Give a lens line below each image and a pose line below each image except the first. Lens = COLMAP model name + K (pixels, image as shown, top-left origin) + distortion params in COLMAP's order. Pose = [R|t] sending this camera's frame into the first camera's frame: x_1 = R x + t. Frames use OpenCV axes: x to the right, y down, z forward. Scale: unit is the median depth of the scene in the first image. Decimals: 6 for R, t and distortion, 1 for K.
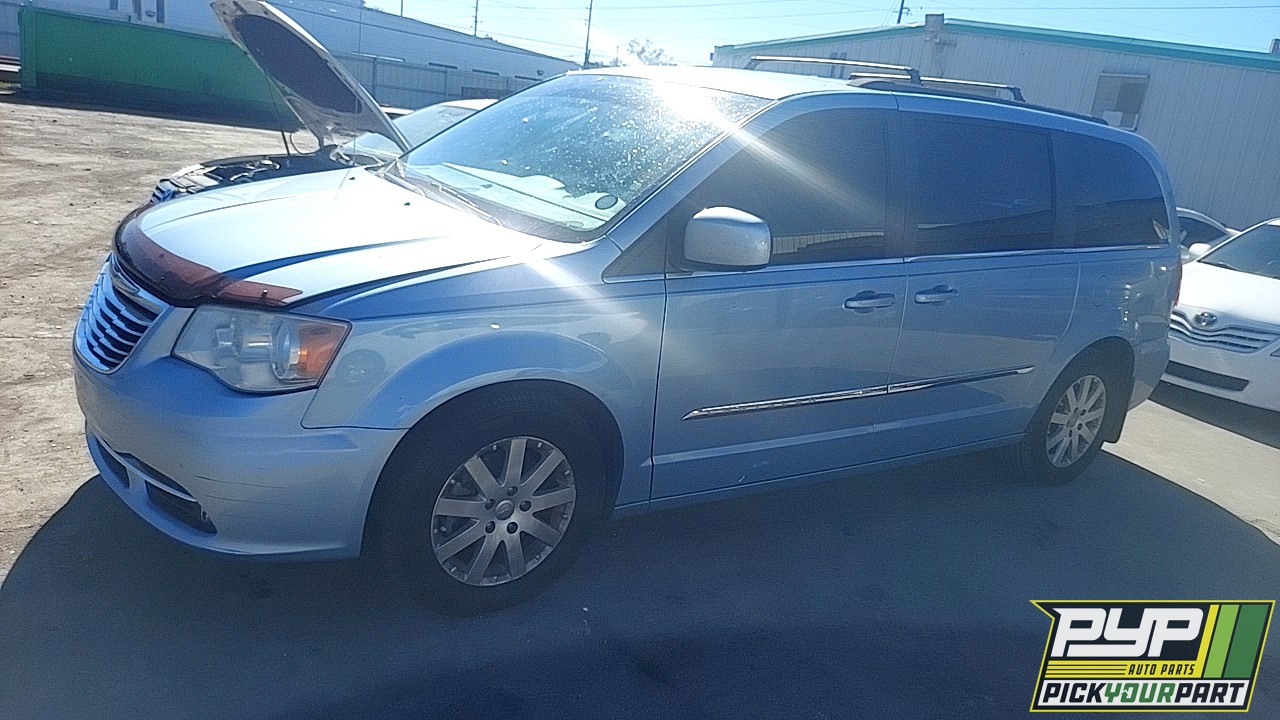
lens RADIAL K [[1004.5, 0, 640.0], [0, 1004.5, 360.0], [0, 0, 1]] dist [0.089254, -0.160758]
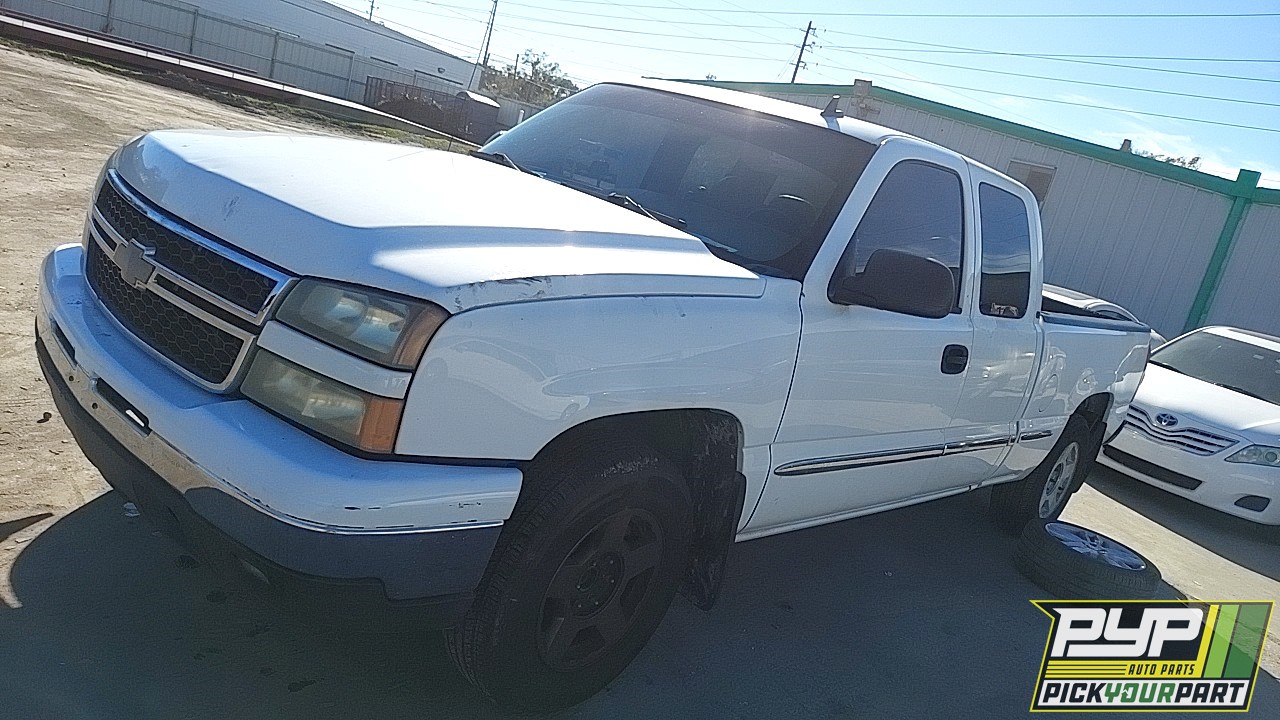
lens RADIAL K [[1004.5, 0, 640.0], [0, 1004.5, 360.0], [0, 0, 1]] dist [0.089254, -0.160758]
pose [[0.982218, 0.103565, 0.156594, -0.149753], [-0.101468, 0.994610, -0.021351, -0.021323], [-0.157961, 0.005082, 0.987432, 0.024860]]
